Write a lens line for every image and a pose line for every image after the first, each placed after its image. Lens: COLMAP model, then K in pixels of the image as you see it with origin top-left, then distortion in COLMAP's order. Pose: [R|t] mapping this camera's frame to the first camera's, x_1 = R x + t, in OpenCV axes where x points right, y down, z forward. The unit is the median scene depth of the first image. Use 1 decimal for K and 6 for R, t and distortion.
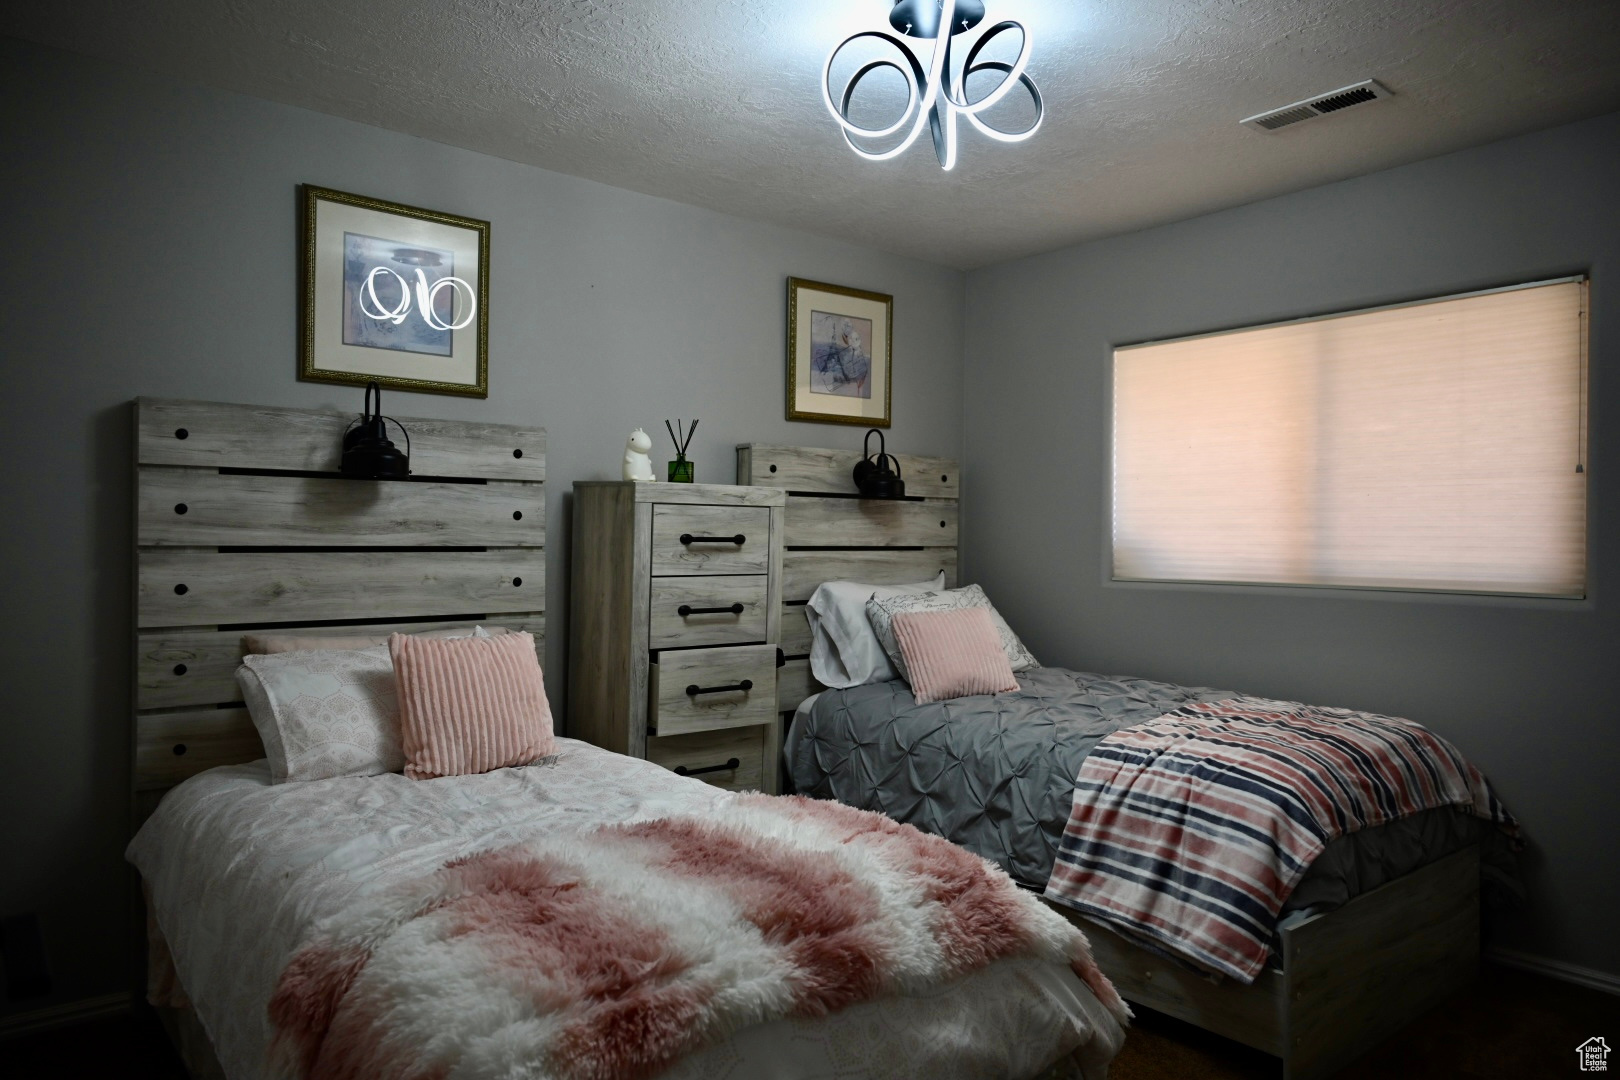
lens RADIAL K [[1072.7, 0, 810.0], [0, 1072.7, 540.0], [0, 0, 1]] dist [-0.005891, -0.004819]
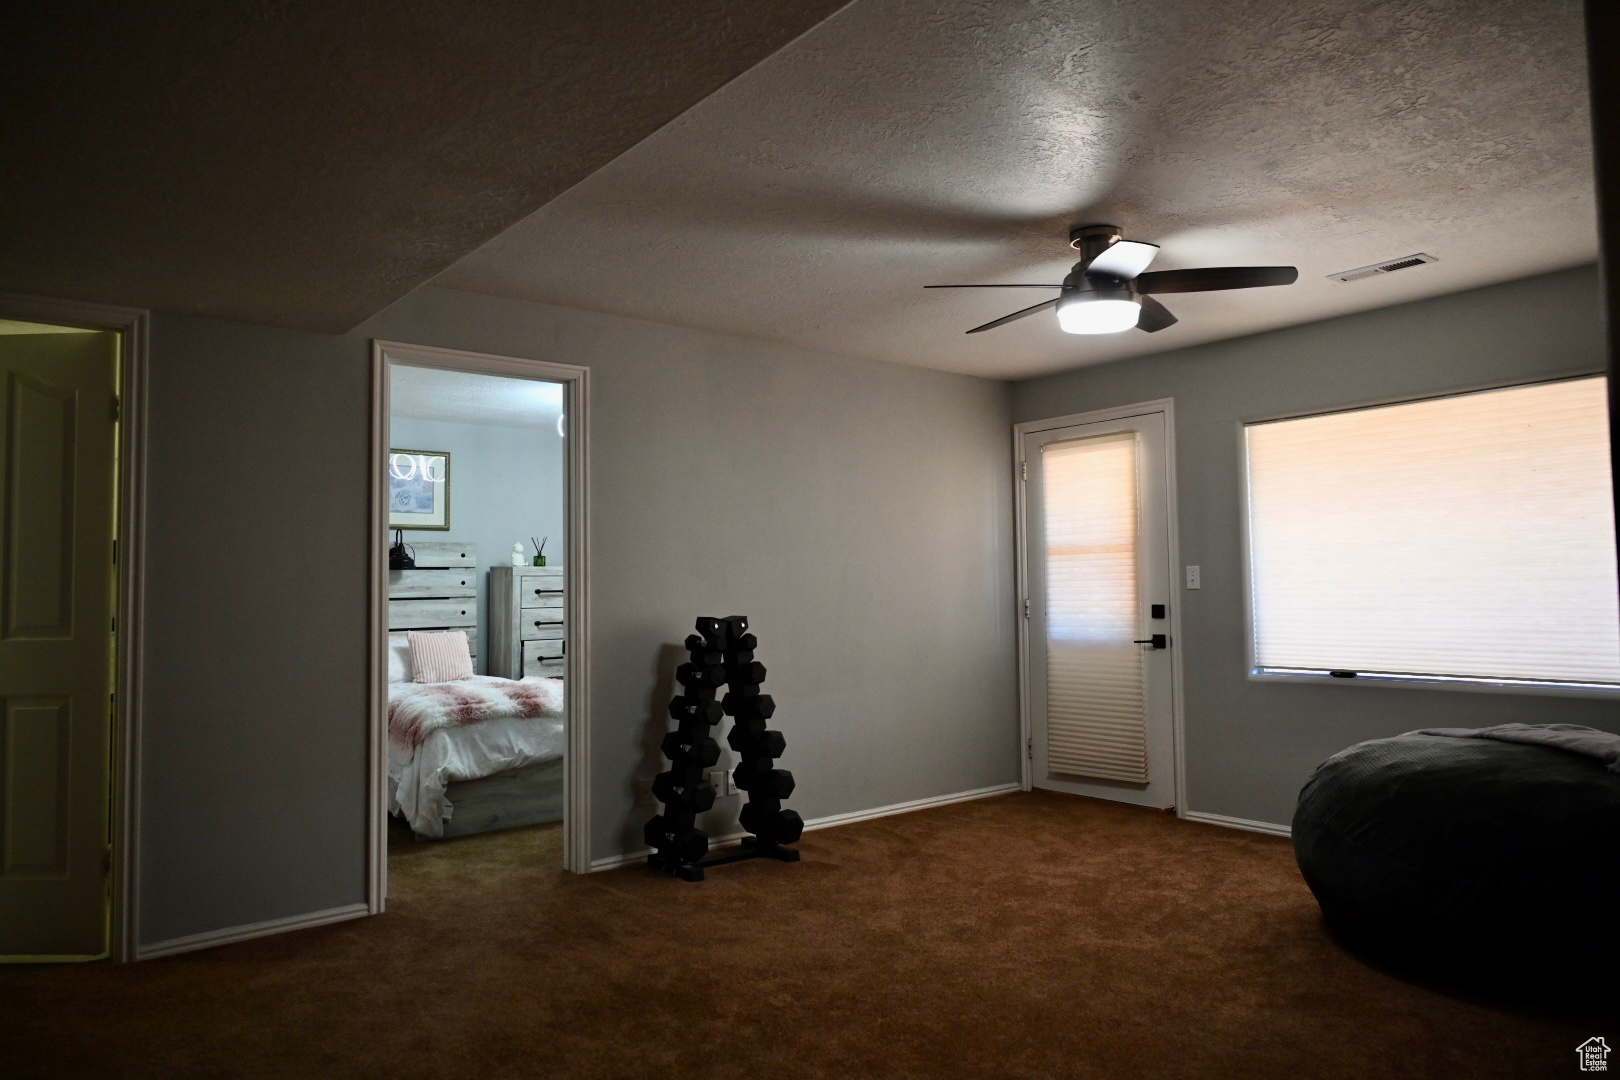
lens RADIAL K [[1072.7, 0, 810.0], [0, 1072.7, 540.0], [0, 0, 1]] dist [-0.005891, -0.004819]
pose [[0.999614, -0.025881, -0.010098, 0.489364], [0.025362, 0.998498, -0.048568, 0.015198], [0.011340, 0.048293, 0.998769, -1.266759]]
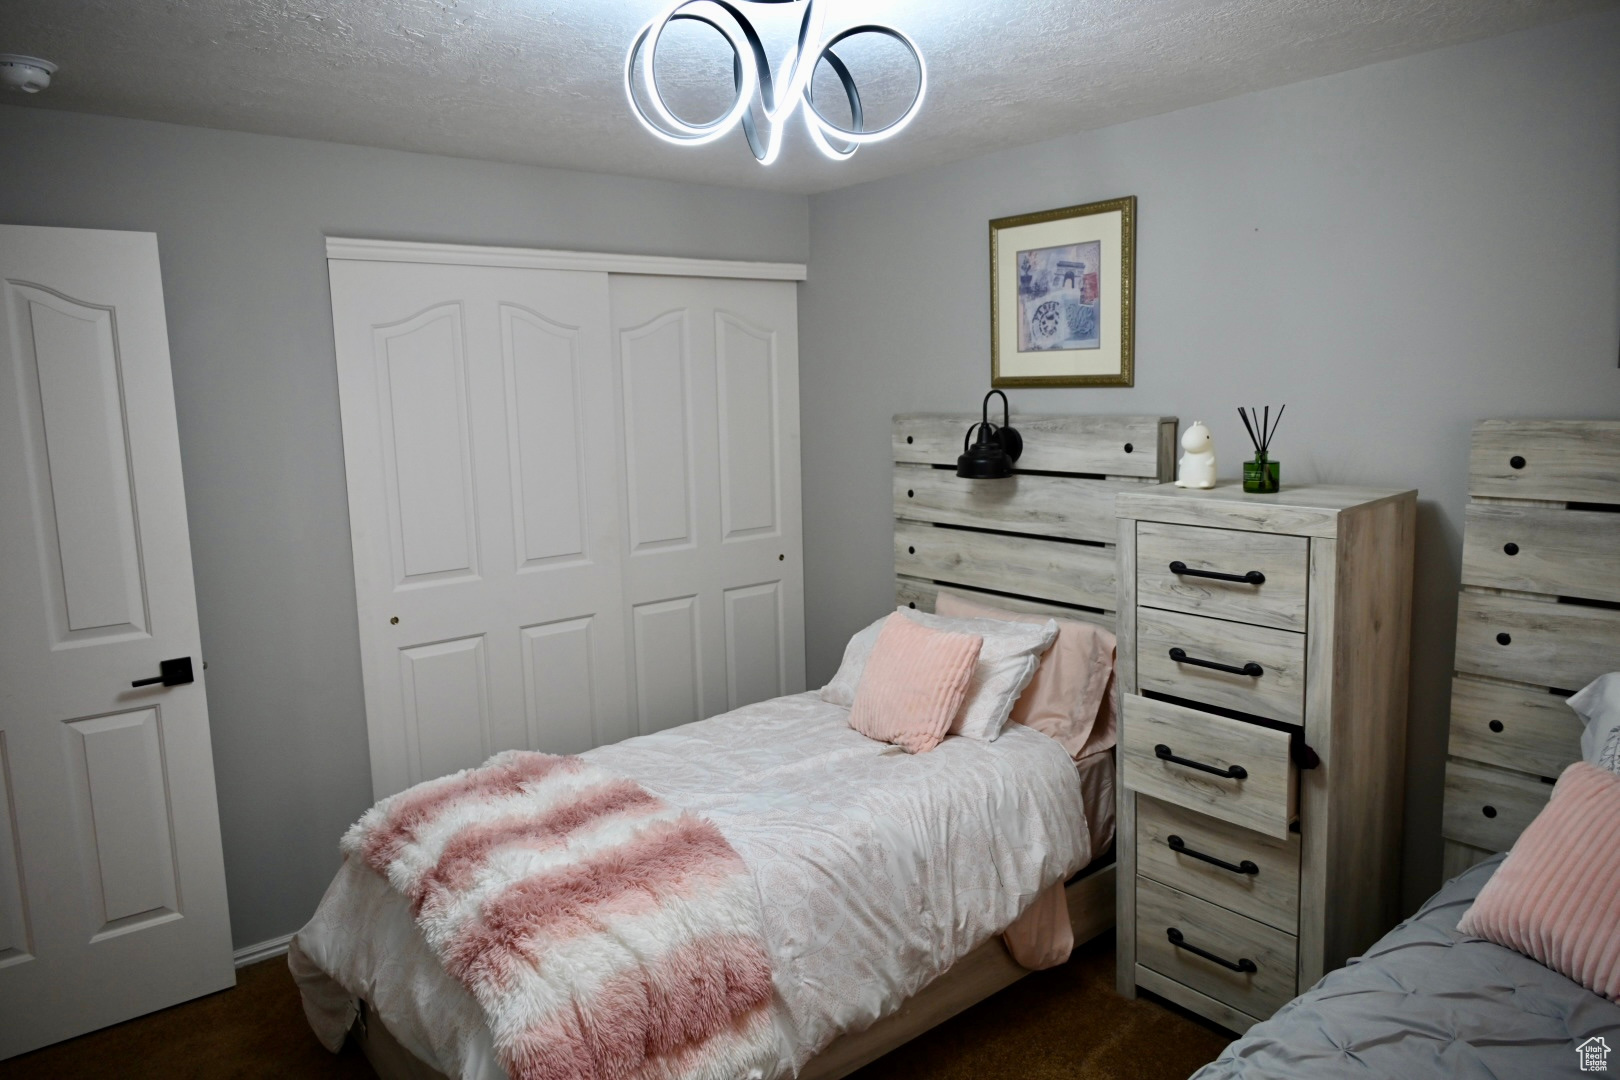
lens RADIAL K [[1072.7, 0, 810.0], [0, 1072.7, 540.0], [0, 0, 1]] dist [-0.005891, -0.004819]
pose [[-0.011938, 0.139578, -0.990139, 0.689365], [0.024860, 0.989945, 0.139251, -0.142016], [0.999620, -0.022952, -0.015287, 0.752278]]
